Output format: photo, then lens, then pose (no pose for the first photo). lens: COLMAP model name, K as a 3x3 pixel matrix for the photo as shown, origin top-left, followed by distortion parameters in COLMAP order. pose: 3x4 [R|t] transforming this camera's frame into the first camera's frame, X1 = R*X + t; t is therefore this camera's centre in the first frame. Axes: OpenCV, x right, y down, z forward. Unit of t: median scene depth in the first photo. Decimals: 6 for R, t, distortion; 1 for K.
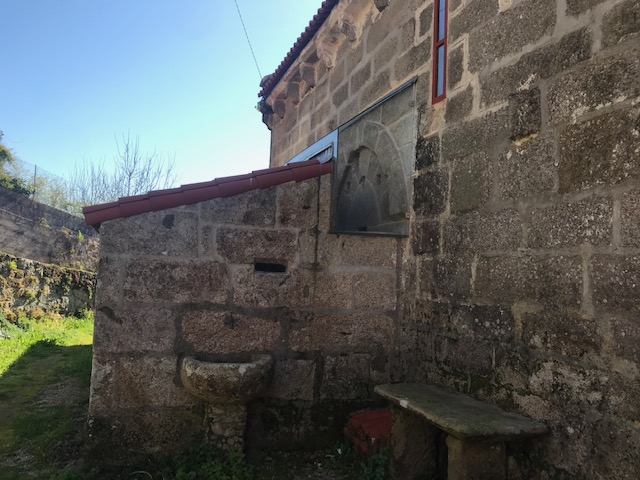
lens RADIAL K [[527.9, 0, 316.4], [0, 527.9, 237.3], [0, 0, 1]] dist [0.037816, -0.047496]
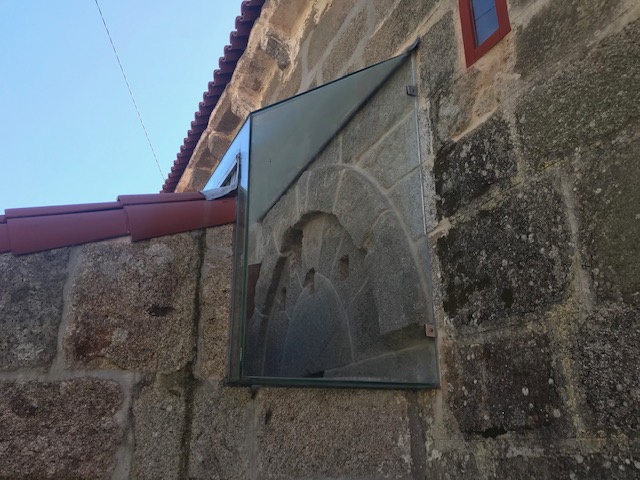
lens RADIAL K [[527.9, 0, 316.4], [0, 527.9, 237.3], [0, 0, 1]] dist [0.037816, -0.047496]
pose [[0.993111, -0.006613, 0.116990, 0.041885], [0.040536, 0.956149, -0.290062, 0.003434], [-0.109942, 0.292806, 0.949830, 0.618360]]
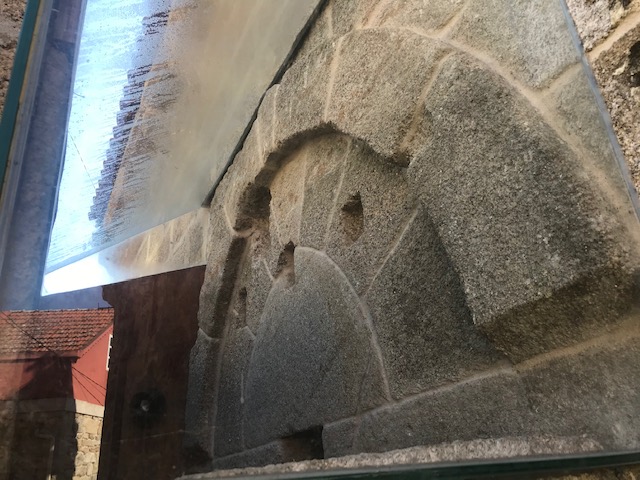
lens RADIAL K [[527.9, 0, 316.4], [0, 527.9, 237.3], [0, 0, 1]] dist [0.037816, -0.047496]
pose [[0.983112, -0.036964, 0.179233, 0.063906], [0.102344, 0.922969, -0.371017, -0.011484], [-0.151712, 0.383094, 0.911165, 0.893271]]
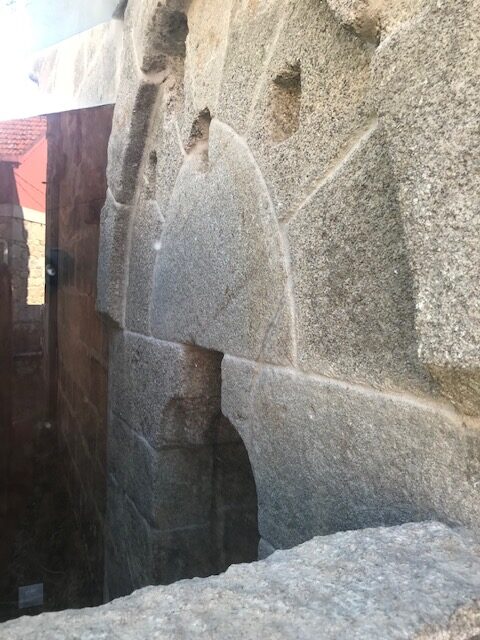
lens RADIAL K [[527.9, 0, 242.2], [0, 527.9, 316.9], [0, 0, 1]] dist [0.037816, -0.047496]
pose [[0.992265, -0.020220, 0.122477, 0.093334], [0.007009, 0.994196, 0.107356, -0.067438], [-0.123937, -0.105667, 0.986648, 0.946987]]
